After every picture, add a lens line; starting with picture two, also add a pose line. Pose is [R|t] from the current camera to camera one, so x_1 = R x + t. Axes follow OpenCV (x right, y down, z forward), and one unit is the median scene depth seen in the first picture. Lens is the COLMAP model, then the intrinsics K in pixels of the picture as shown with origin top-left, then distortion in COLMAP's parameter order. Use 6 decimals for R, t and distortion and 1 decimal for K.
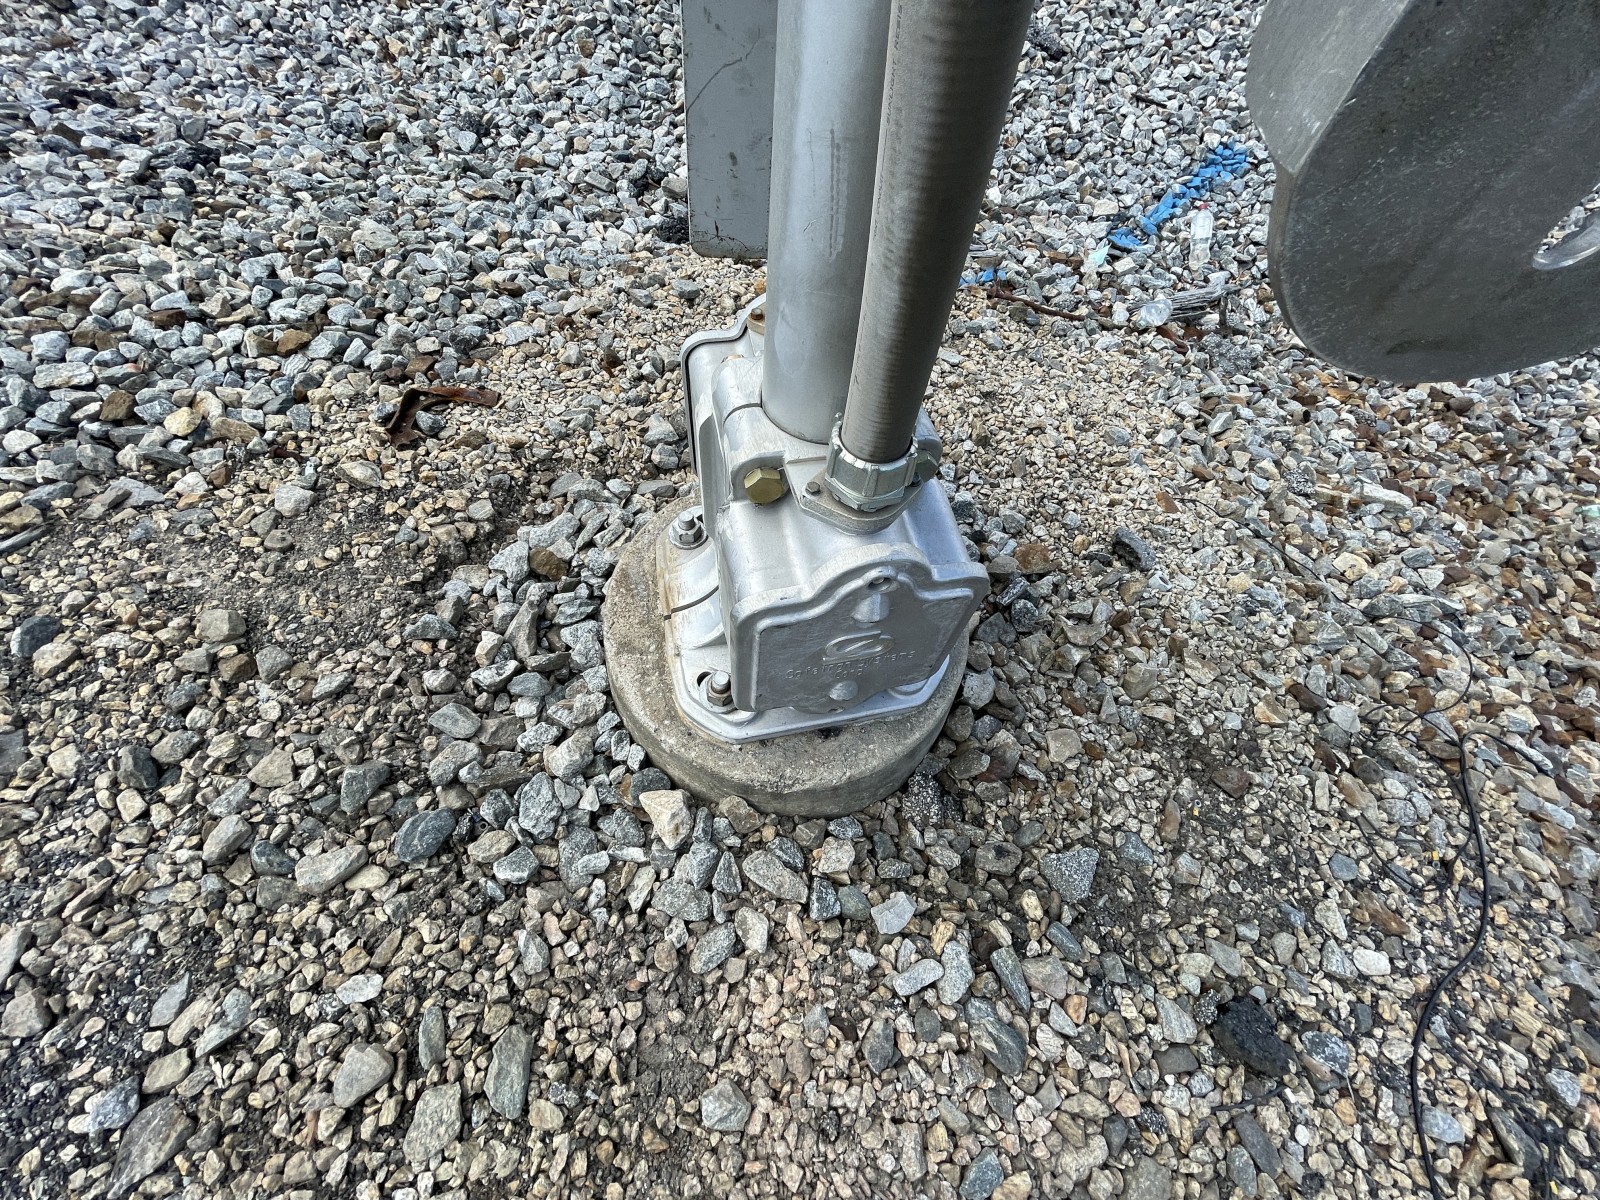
lens RADIAL K [[650.5, 0, 798.4], [0, 650.5, 602.9], [0, 0, 1]] dist [-0.003295, 0.000297]
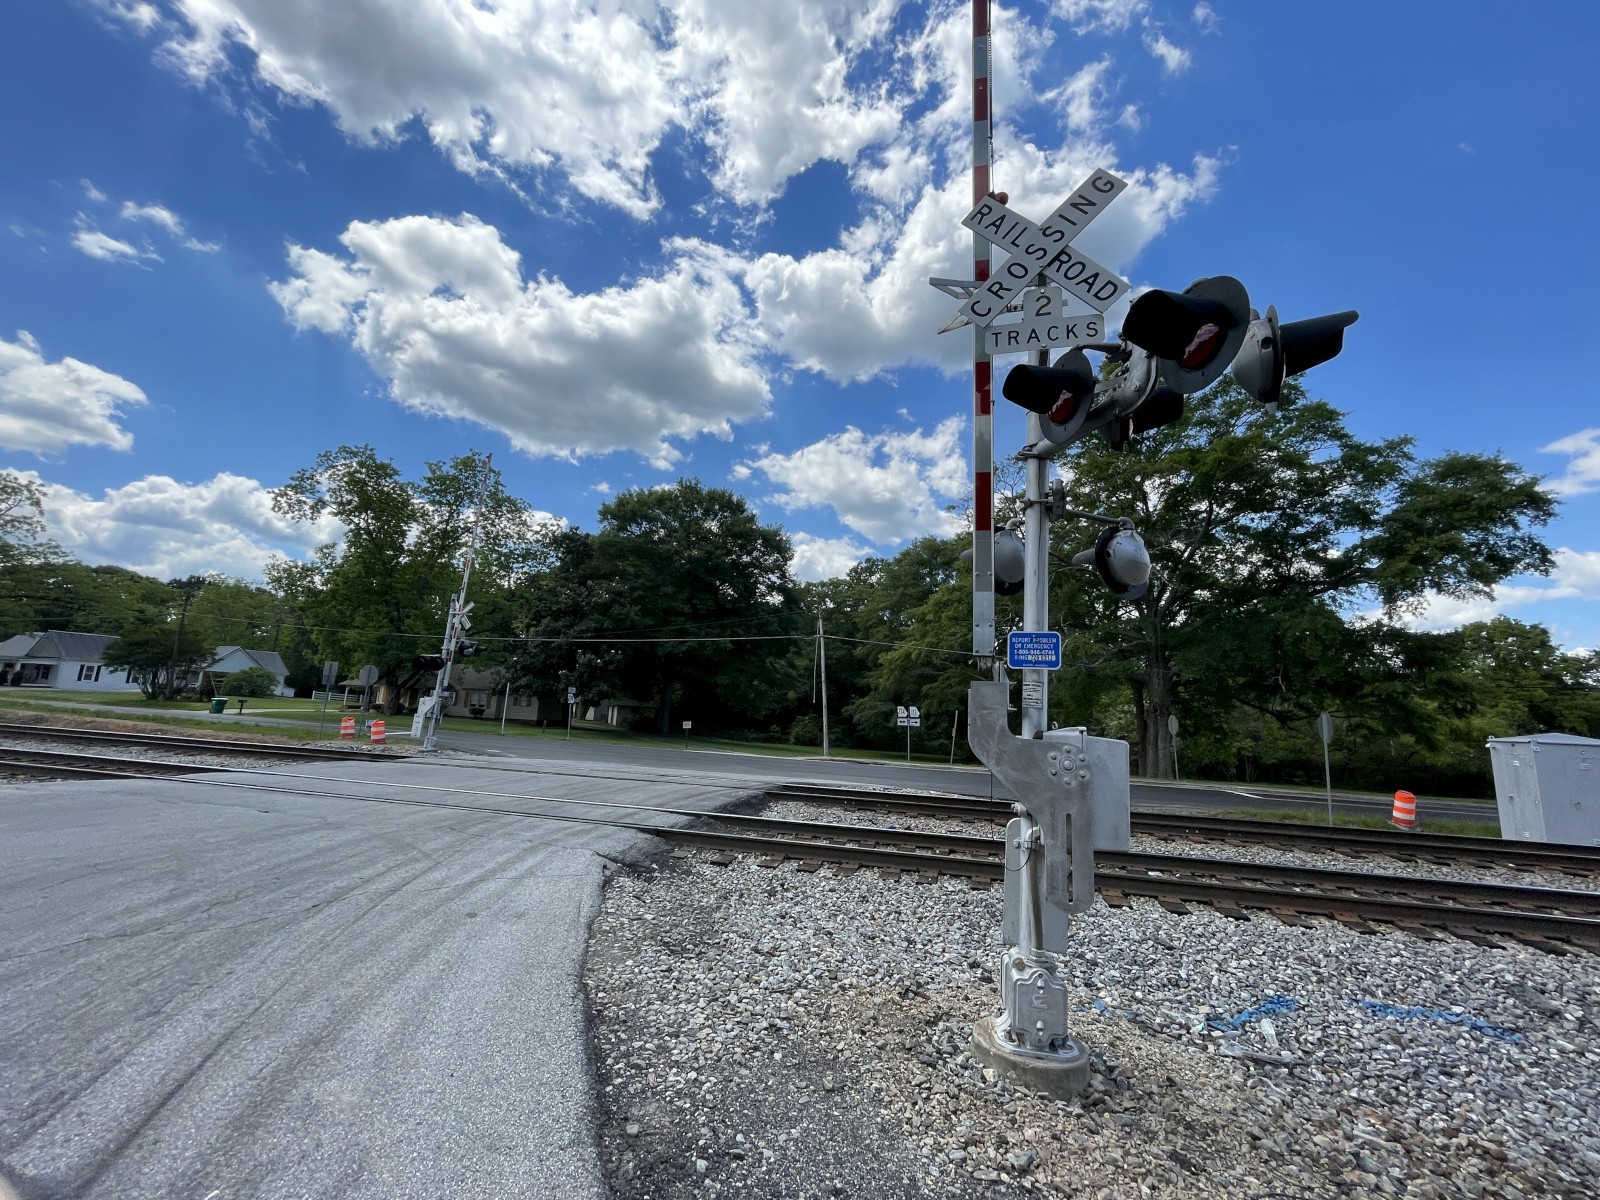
lens RADIAL K [[650.5, 0, 802.8], [0, 650.5, 596.2], [0, 0, 1]] dist [-0.003295, 0.000297]
pose [[0.937703, -0.080509, -0.337981, 0.092767], [-0.292949, 0.339801, -0.893709, 1.131231], [0.186798, 0.937045, 0.295048, -1.037011]]
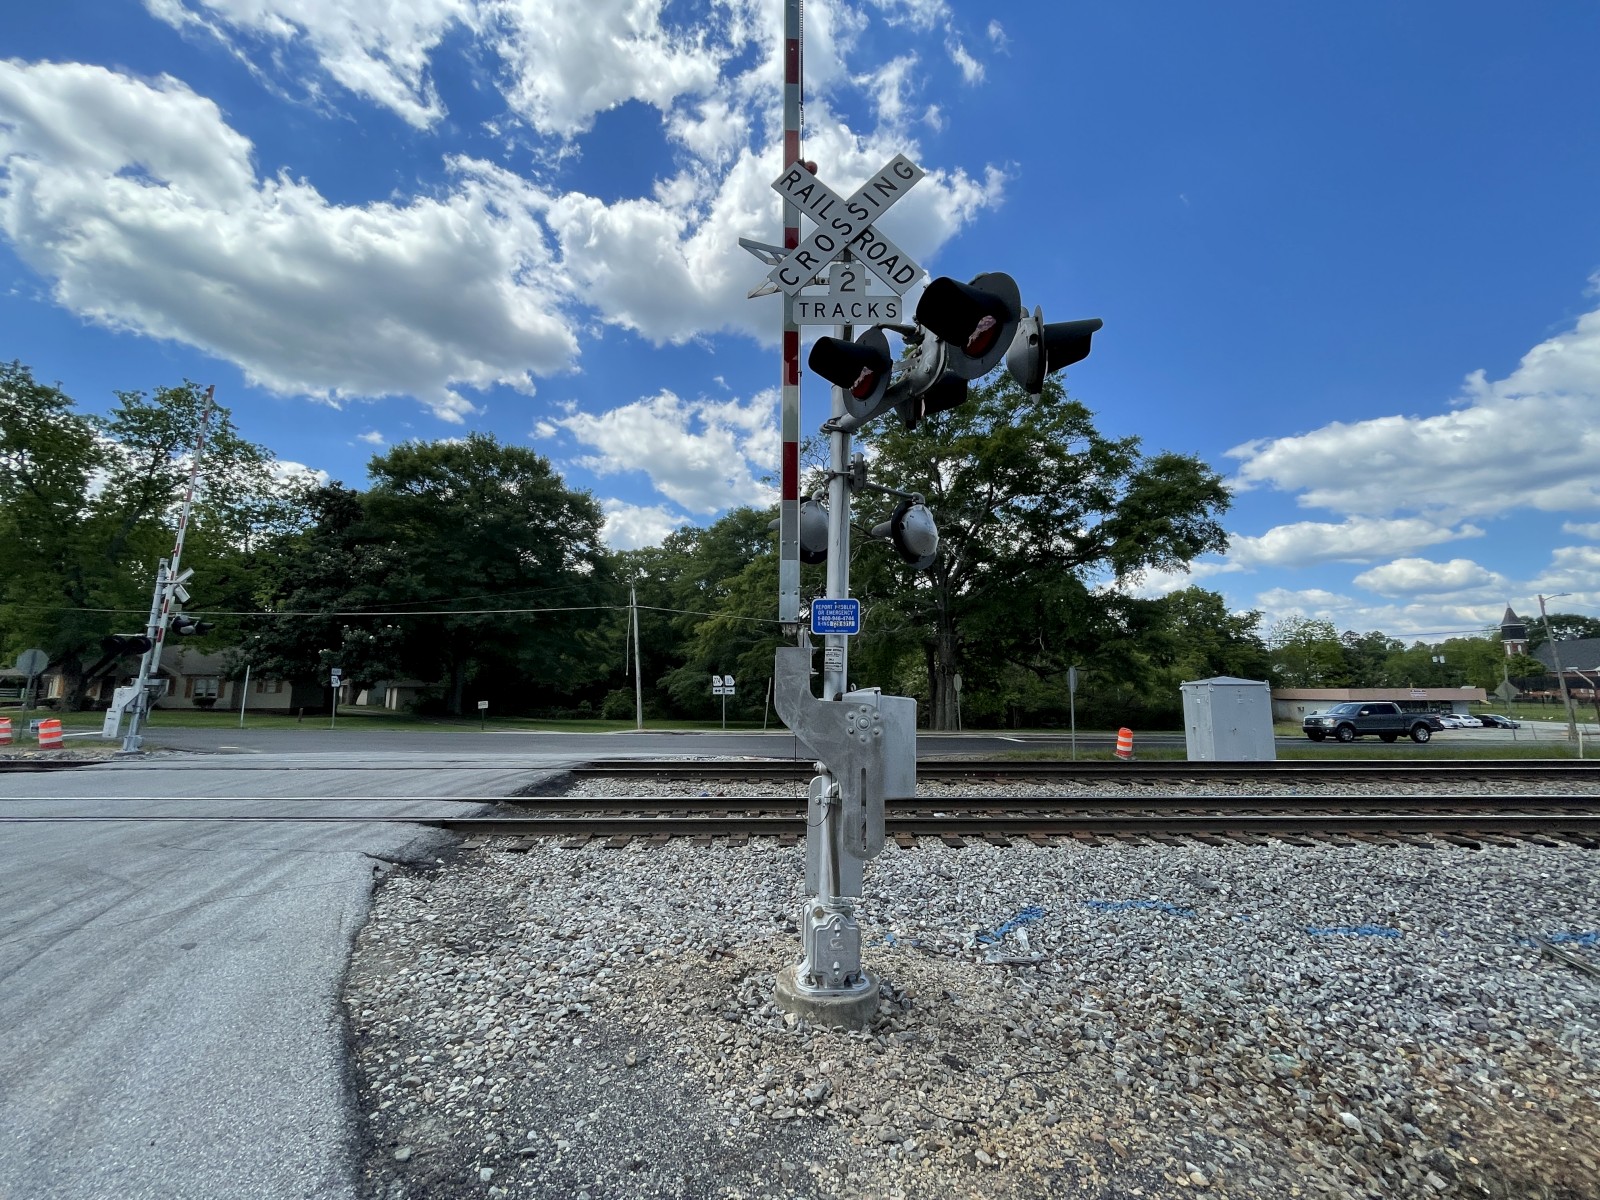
lens RADIAL K [[650.5, 0, 805.2], [0, 650.5, 597.2], [0, 0, 1]] dist [-0.003295, 0.000297]
pose [[0.995429, -0.069767, -0.065221, 0.110446], [-0.033663, 0.382767, -0.923231, 1.107126], [0.089375, 0.921207, 0.378669, -1.020321]]
